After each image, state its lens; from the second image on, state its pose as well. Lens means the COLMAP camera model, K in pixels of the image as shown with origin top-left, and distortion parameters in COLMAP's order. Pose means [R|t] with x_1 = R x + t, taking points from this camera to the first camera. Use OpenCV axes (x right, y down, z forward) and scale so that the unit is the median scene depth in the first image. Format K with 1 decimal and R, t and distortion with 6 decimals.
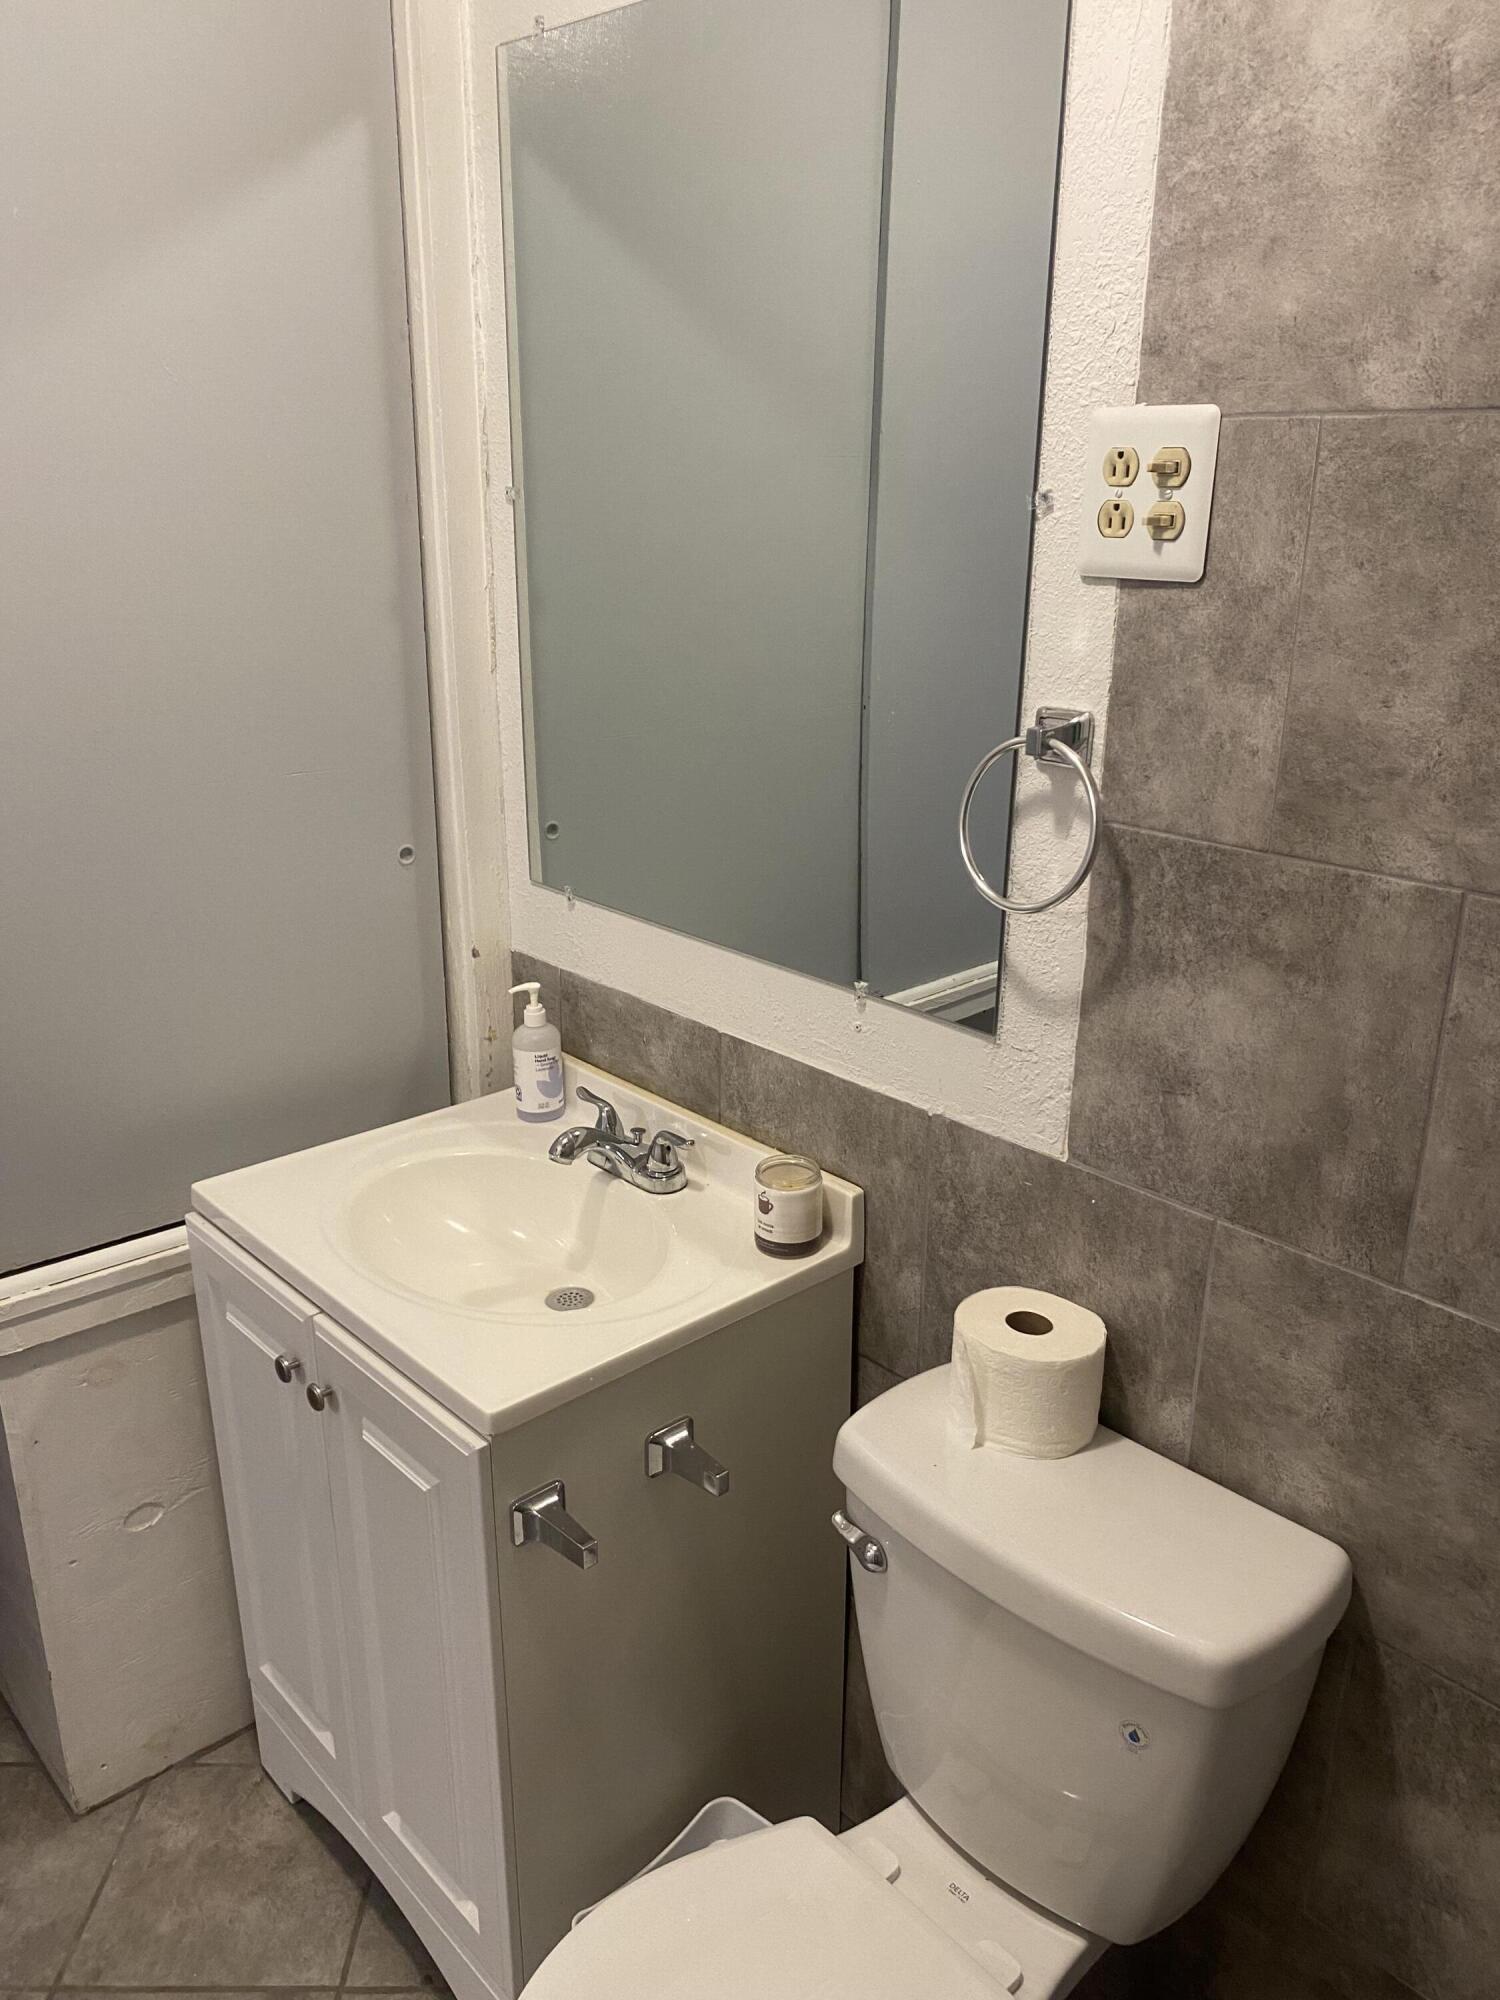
lens RADIAL K [[1533.4, 0, 750.0], [0, 1533.4, 1000.0], [0, 0, 1]] dist [0.057981, -0.052906]
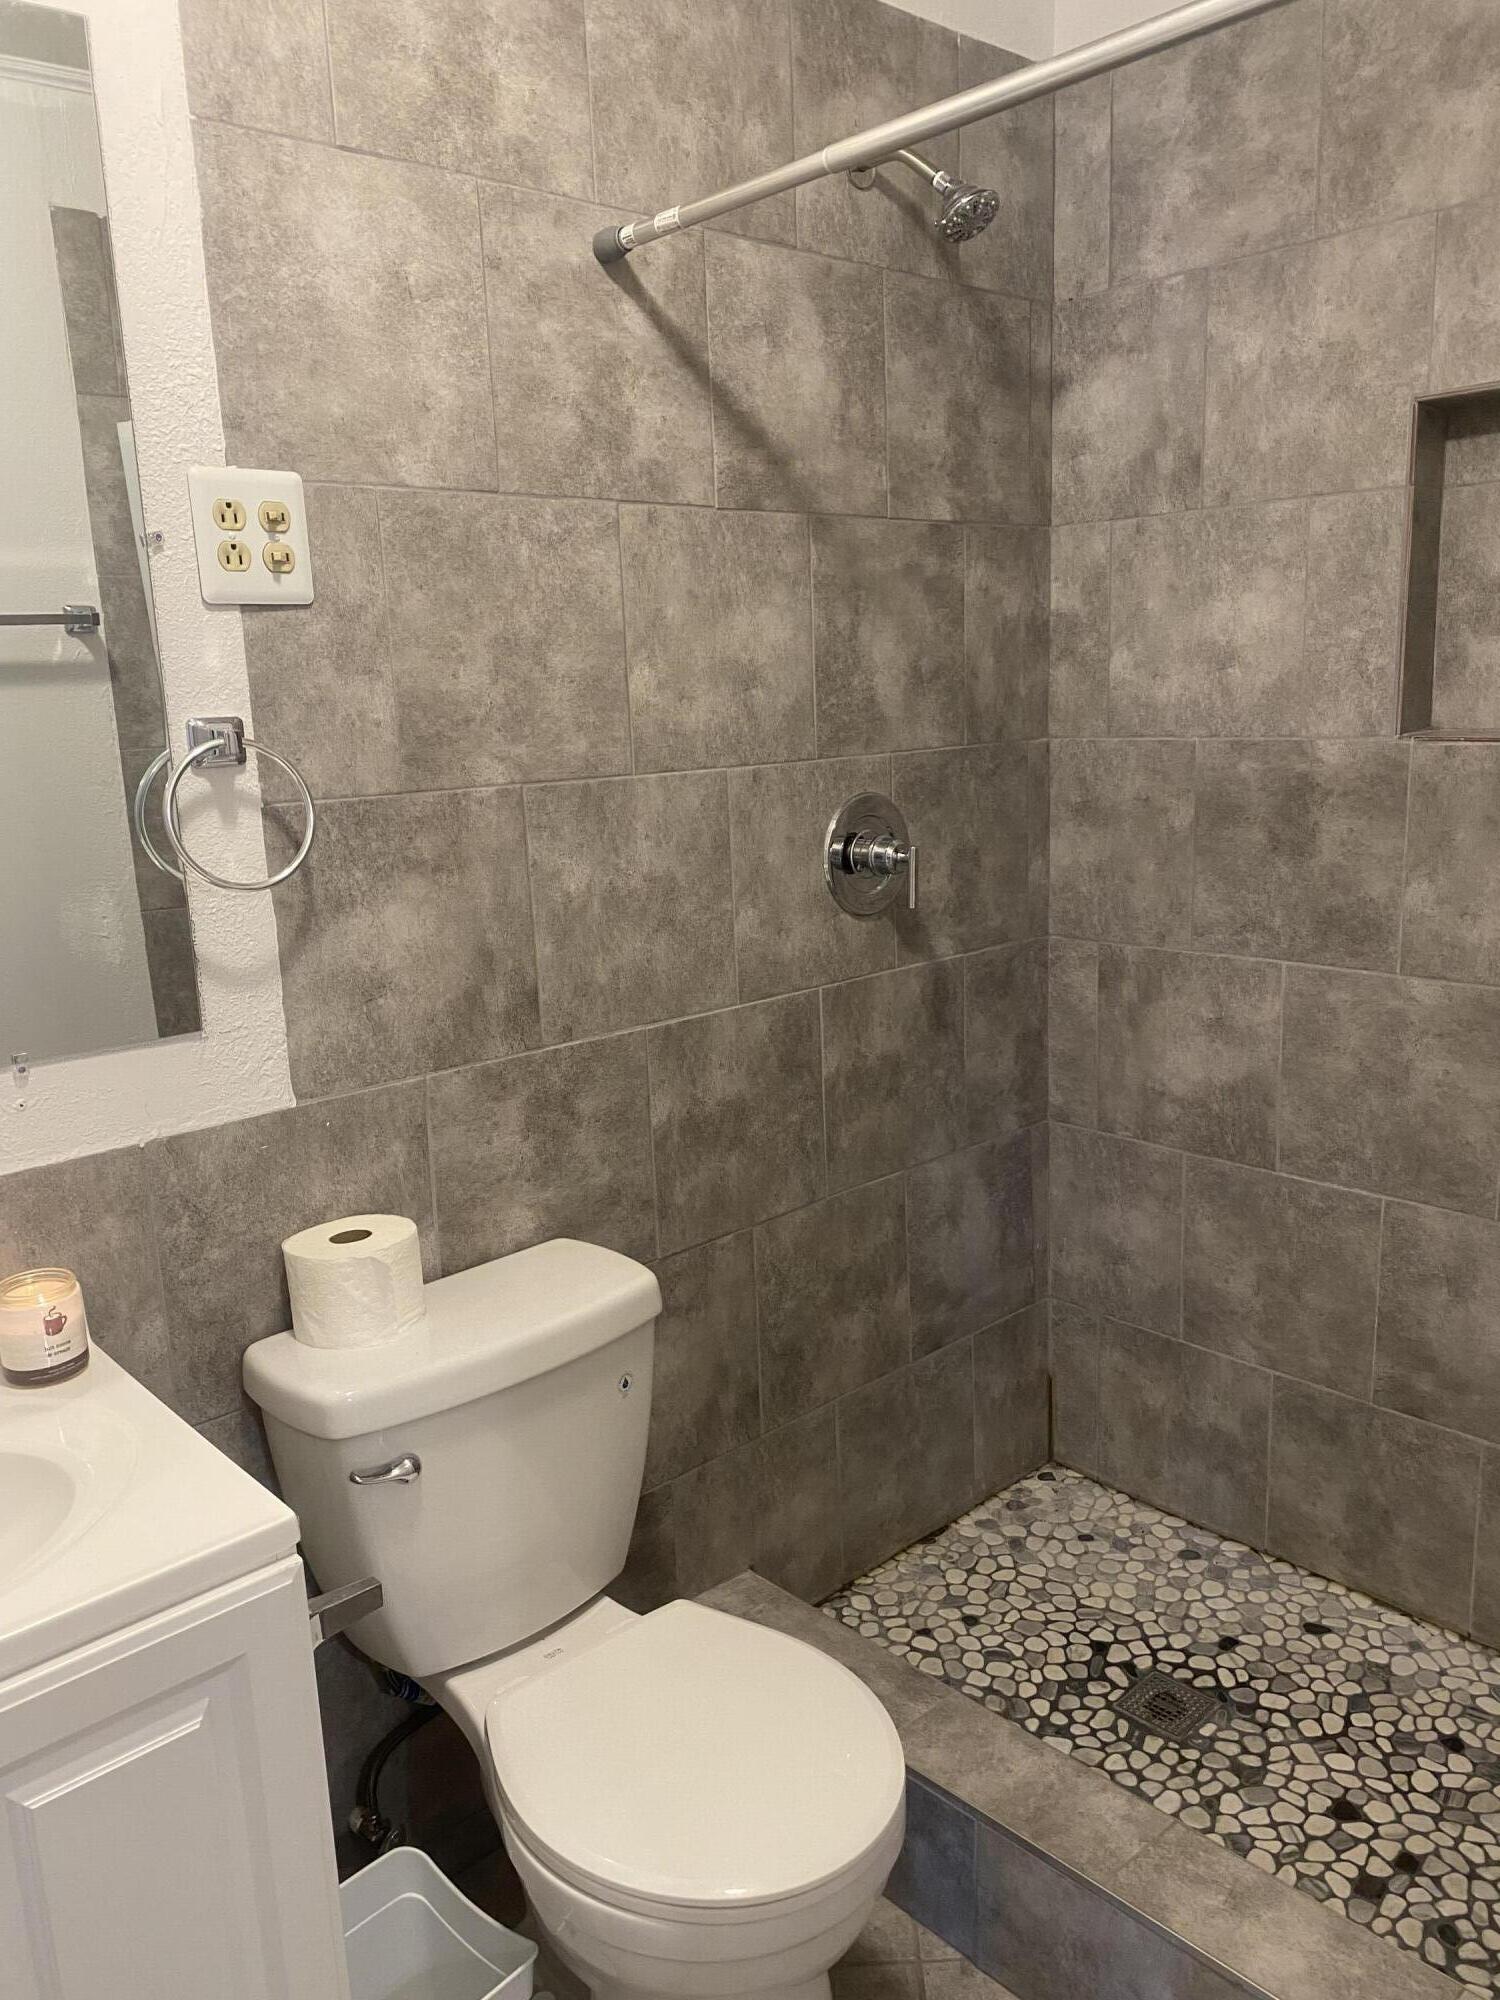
lens RADIAL K [[1533.4, 0, 750.0], [0, 1533.4, 1000.0], [0, 0, 1]] dist [0.057981, -0.052906]
pose [[0.017777, -0.216578, 0.976103, -1.062643], [0.358821, 0.912606, 0.195954, -0.085051], [-0.933237, 0.346763, 0.093936, 0.640529]]
